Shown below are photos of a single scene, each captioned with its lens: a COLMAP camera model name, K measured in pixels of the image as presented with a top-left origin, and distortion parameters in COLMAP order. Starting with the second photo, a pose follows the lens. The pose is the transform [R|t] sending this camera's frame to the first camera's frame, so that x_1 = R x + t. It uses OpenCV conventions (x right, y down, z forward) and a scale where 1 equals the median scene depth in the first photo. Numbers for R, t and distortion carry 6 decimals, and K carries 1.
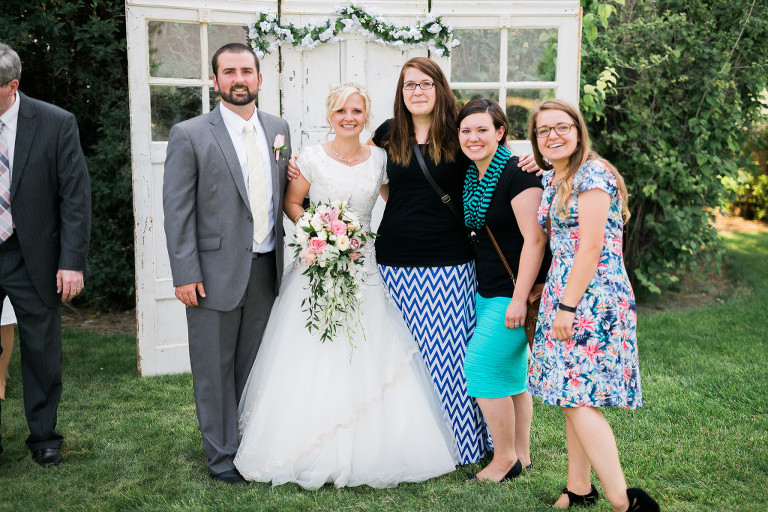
lens RADIAL K [[1124.7, 0, 384.4], [0, 1124.7, 253.0], [0, 0, 1]] dist [0.251170, 0.000000]
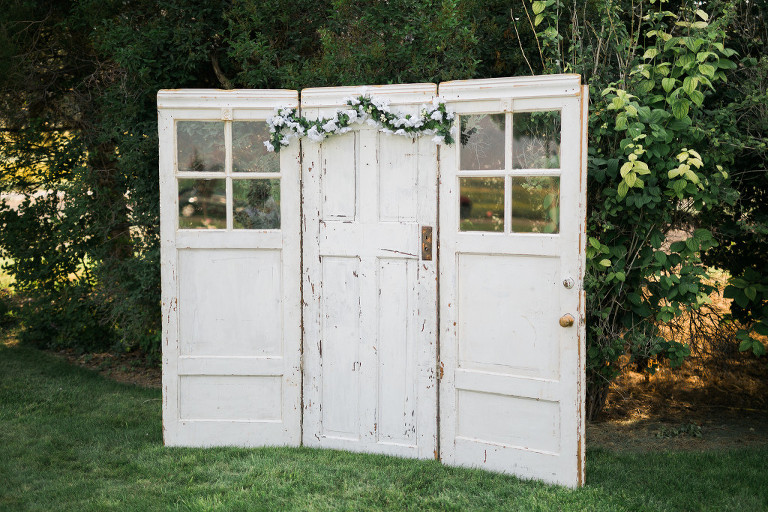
lens RADIAL K [[1124.7, 0, 383.4], [0, 1124.7, 260.3], [0, 0, 1]] dist [0.251170, 0.000000]
pose [[0.855953, 0.025646, -0.516417, 0.507071], [-0.059178, 0.997065, -0.048571, -0.026000], [0.513656, 0.072135, 0.854959, 0.167239]]
